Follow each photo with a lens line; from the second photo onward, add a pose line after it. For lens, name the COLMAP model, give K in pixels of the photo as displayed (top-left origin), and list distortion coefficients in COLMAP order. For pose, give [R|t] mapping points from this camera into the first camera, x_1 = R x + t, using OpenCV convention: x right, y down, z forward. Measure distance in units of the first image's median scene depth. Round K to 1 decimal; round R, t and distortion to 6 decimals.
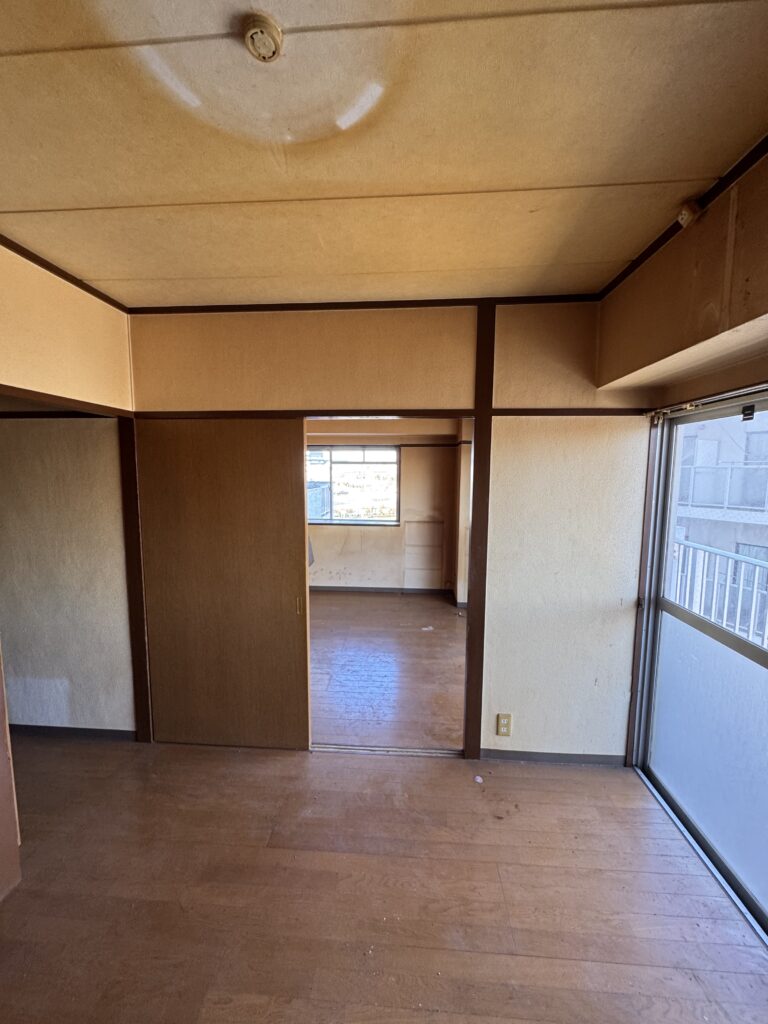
lens RADIAL K [[407.2, 0, 386.4], [0, 407.2, 510.4], [0, 0, 1]] dist [-0.002763, 0.000013]
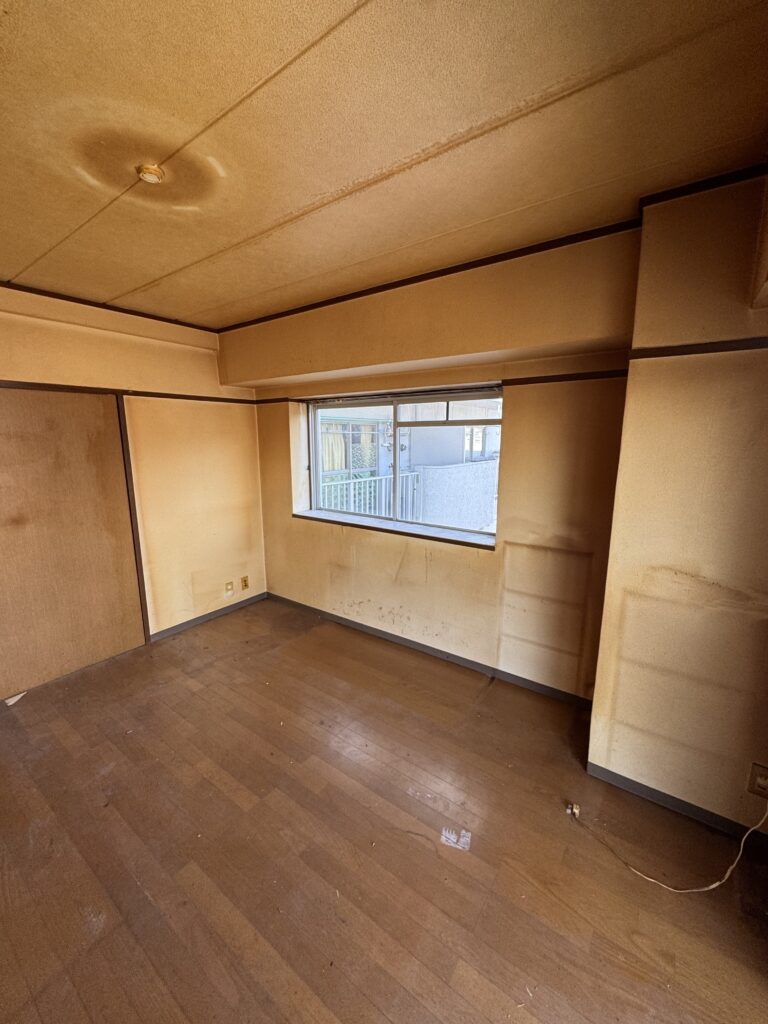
lens RADIAL K [[407.2, 0, 383.1], [0, 407.2, 511.3], [0, 0, 1]] dist [-0.002763, 0.000013]
pose [[0.845376, 0.086170, -0.527176, 0.177377], [-0.040688, 0.994423, 0.097298, -0.051688], [0.532620, -0.060804, 0.844168, 0.511694]]
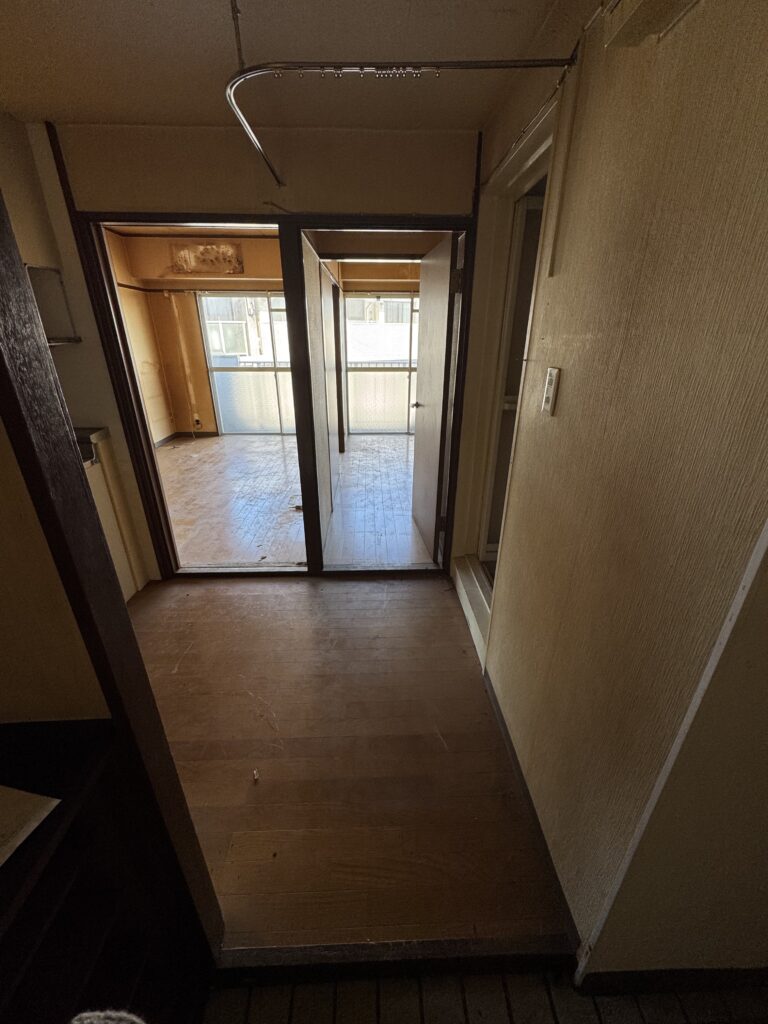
lens RADIAL K [[407.2, 0, 383.6], [0, 407.2, 513.5], [0, 0, 1]] dist [-0.002763, 0.000013]
pose [[-0.092996, -0.414522, 0.905275, -0.914120], [0.088753, 0.902145, 0.422206, -0.019191], [-0.991703, 0.119609, -0.047105, 0.402448]]
